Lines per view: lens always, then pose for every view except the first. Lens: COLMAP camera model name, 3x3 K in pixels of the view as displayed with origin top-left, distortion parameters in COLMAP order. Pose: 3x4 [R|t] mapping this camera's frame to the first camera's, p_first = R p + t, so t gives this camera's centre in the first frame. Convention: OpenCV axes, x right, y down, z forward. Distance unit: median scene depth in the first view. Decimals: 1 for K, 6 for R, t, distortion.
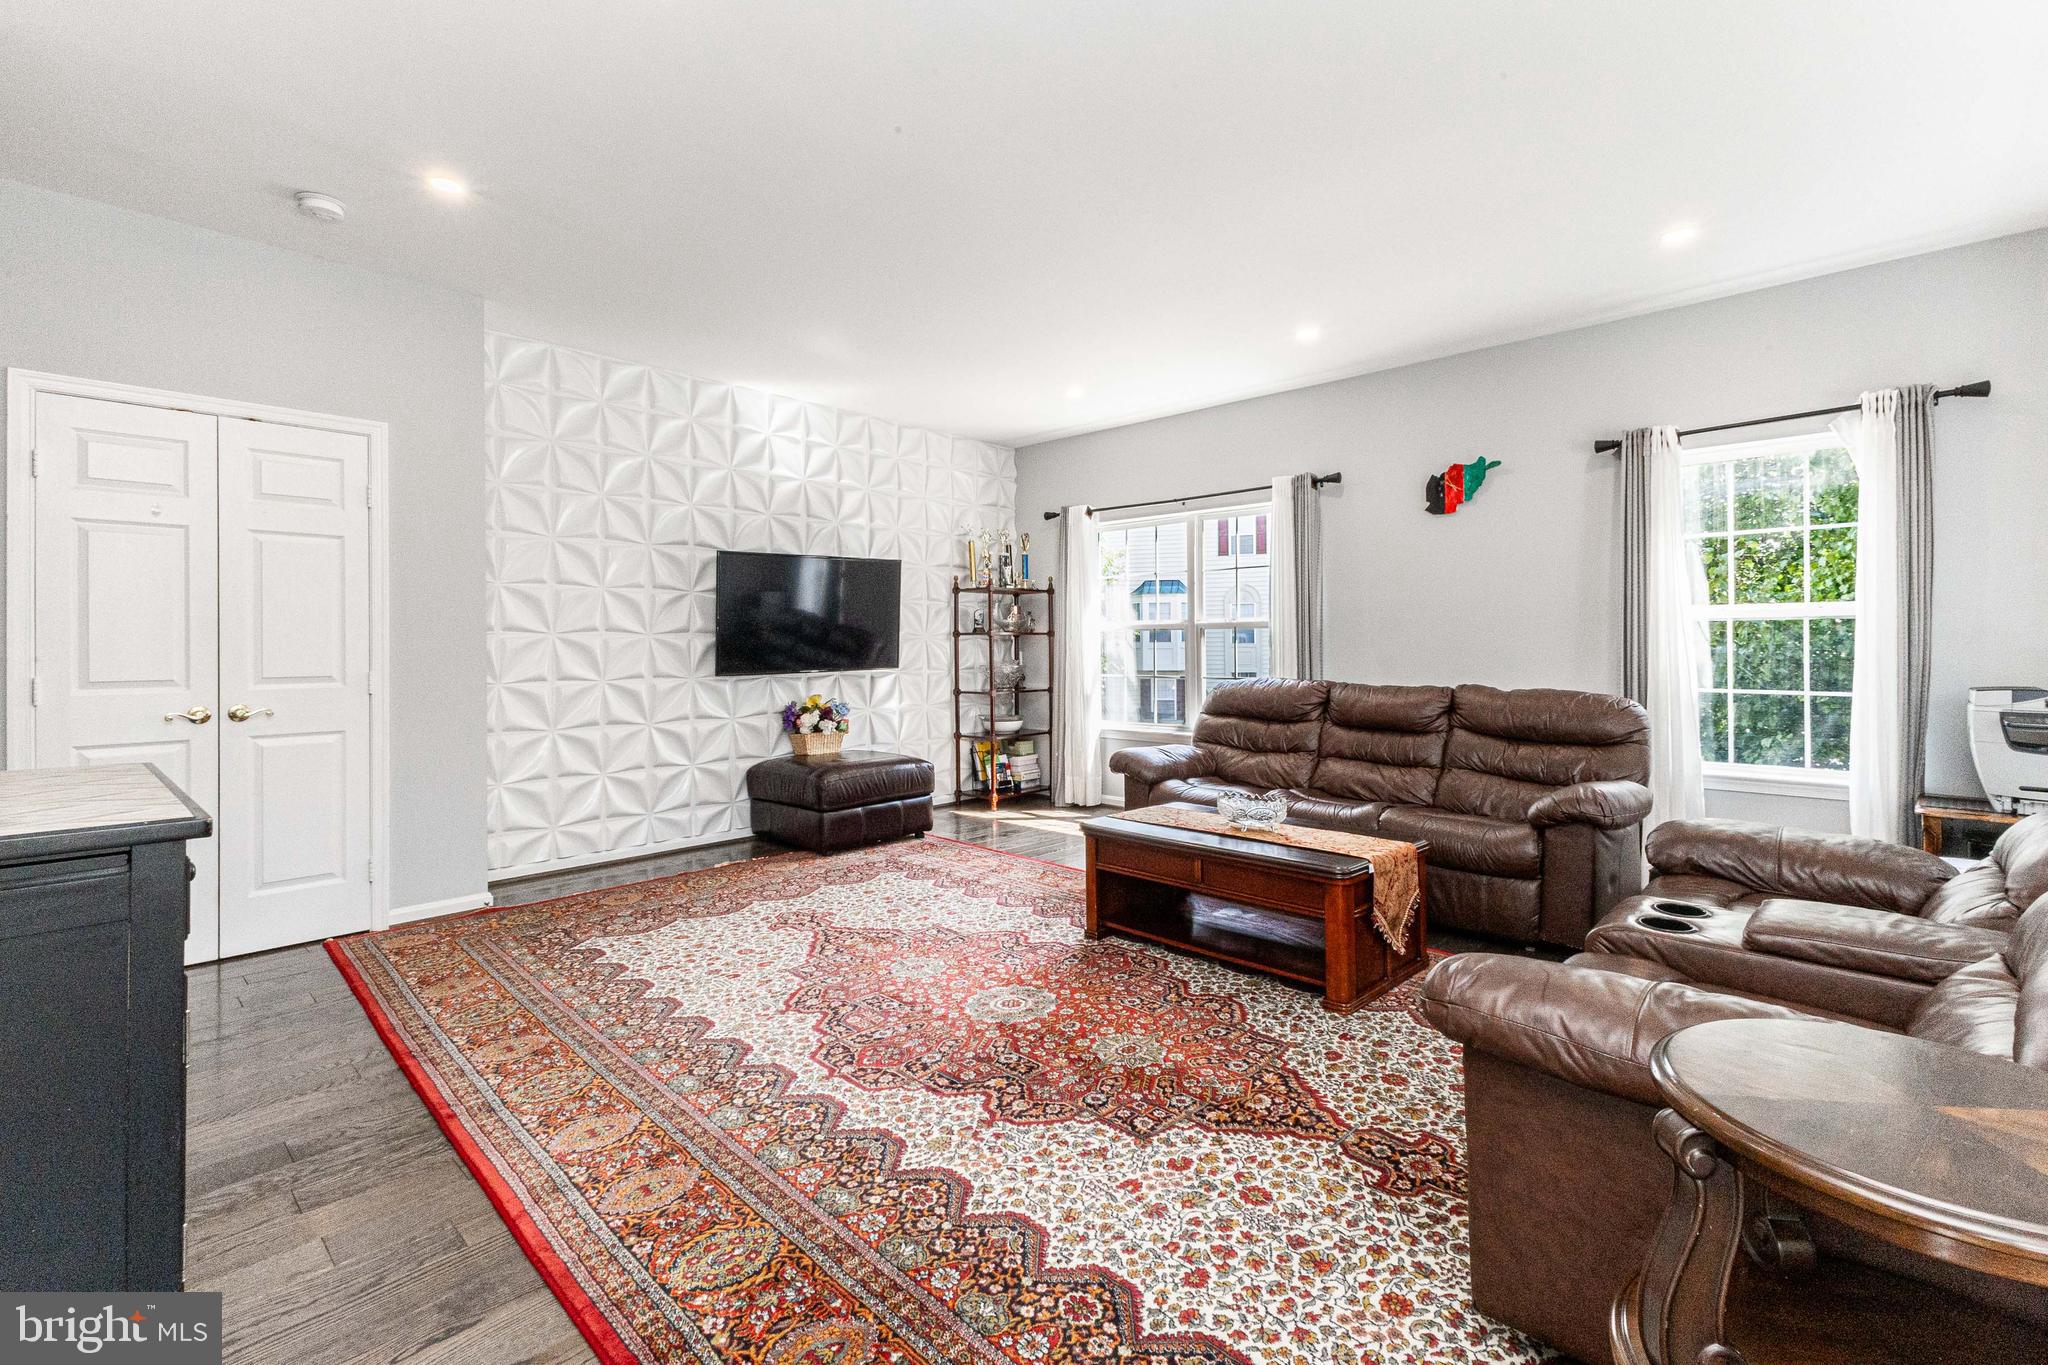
lens RADIAL K [[897.7, 0, 1008.5], [0, 897.7, 633.9], [0, 0, 1]] dist [0.002514, -0.001141]
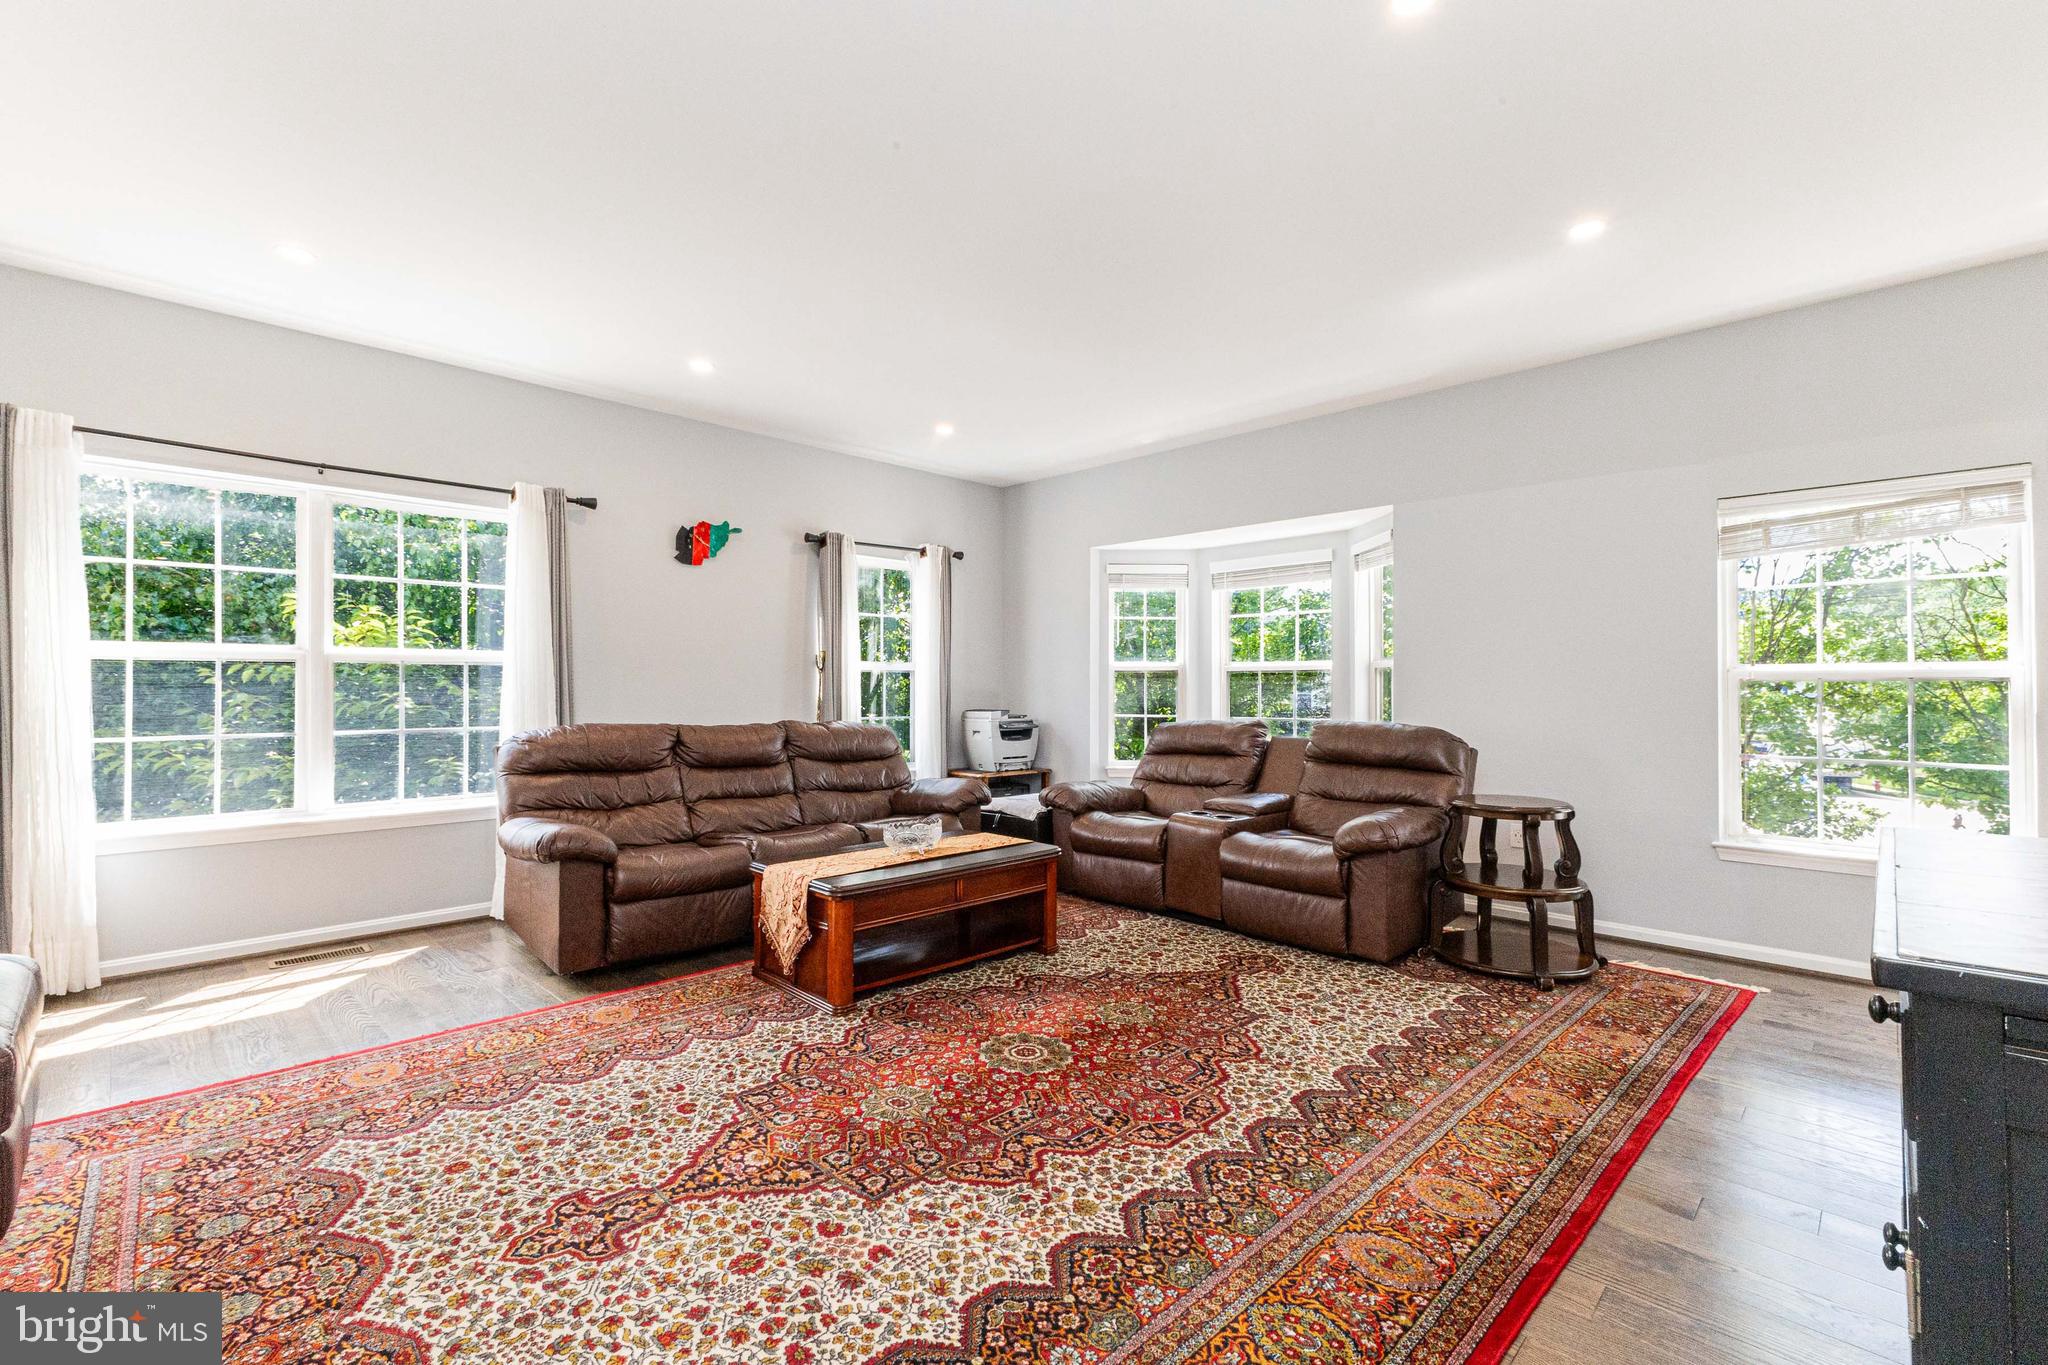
lens RADIAL K [[897.7, 0, 1025.9], [0, 897.7, 662.4], [0, 0, 1]] dist [0.002514, -0.001141]
pose [[0.009070, 0.033392, 0.999401, -0.984493], [-0.015257, 0.999331, -0.033251, 0.021564], [-0.999842, -0.014947, 0.009573, 0.997462]]
